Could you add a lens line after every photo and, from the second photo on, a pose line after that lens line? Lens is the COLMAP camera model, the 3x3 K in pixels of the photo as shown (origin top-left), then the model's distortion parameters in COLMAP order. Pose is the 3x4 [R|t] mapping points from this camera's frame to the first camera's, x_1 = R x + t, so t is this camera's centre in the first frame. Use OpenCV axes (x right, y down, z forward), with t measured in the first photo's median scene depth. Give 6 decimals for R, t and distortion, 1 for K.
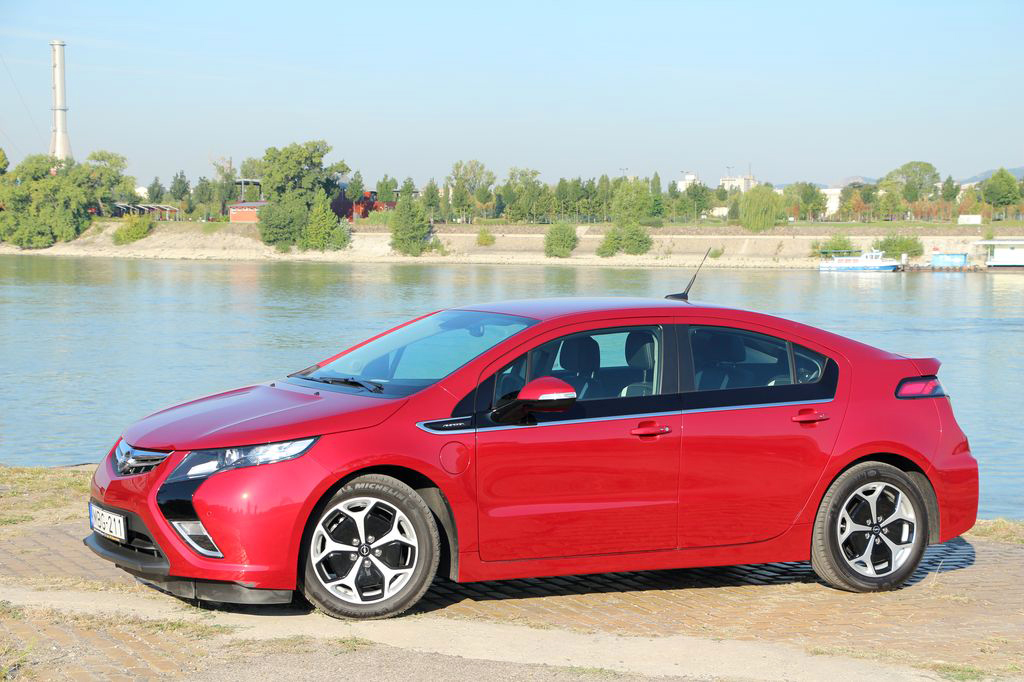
lens RADIAL K [[2021.0, 0, 512.0], [0, 2021.0, 341.0], [0, 0, 1]] dist [0.244224, 0.380145]
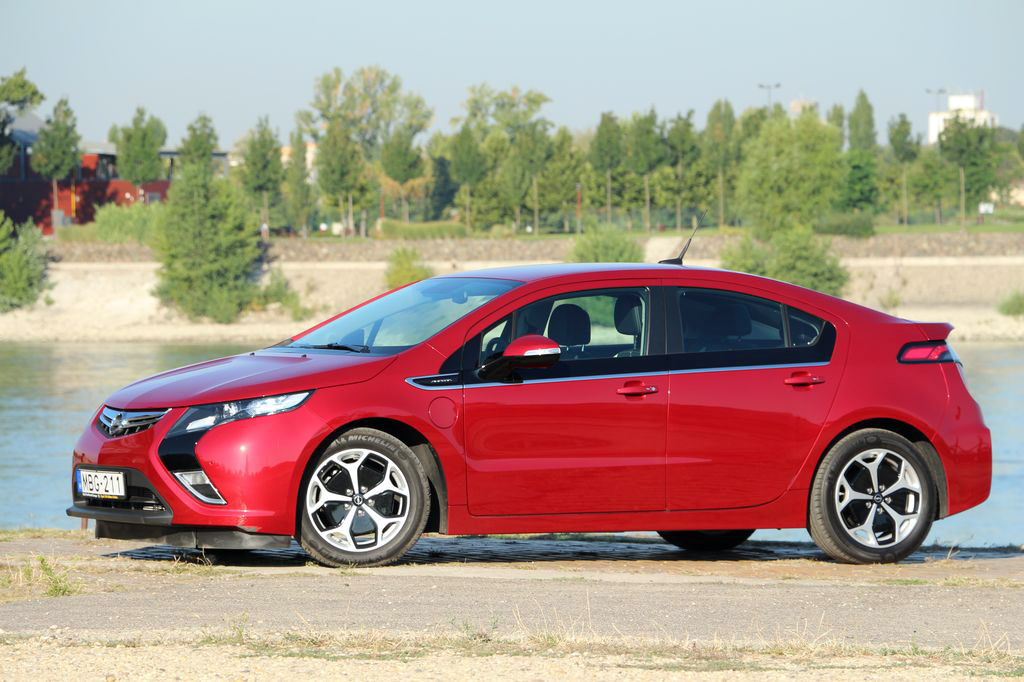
lens RADIAL K [[6397.2, 0, 512.0], [0, 6397.2, 341.0], [0, 0, 1]] dist [2.872550, -1.520899]
pose [[0.999879, -0.014258, 0.006163, -0.011609], [0.014514, 0.998939, -0.043710, 0.148934], [-0.005533, 0.043795, 0.999025, -2.044820]]
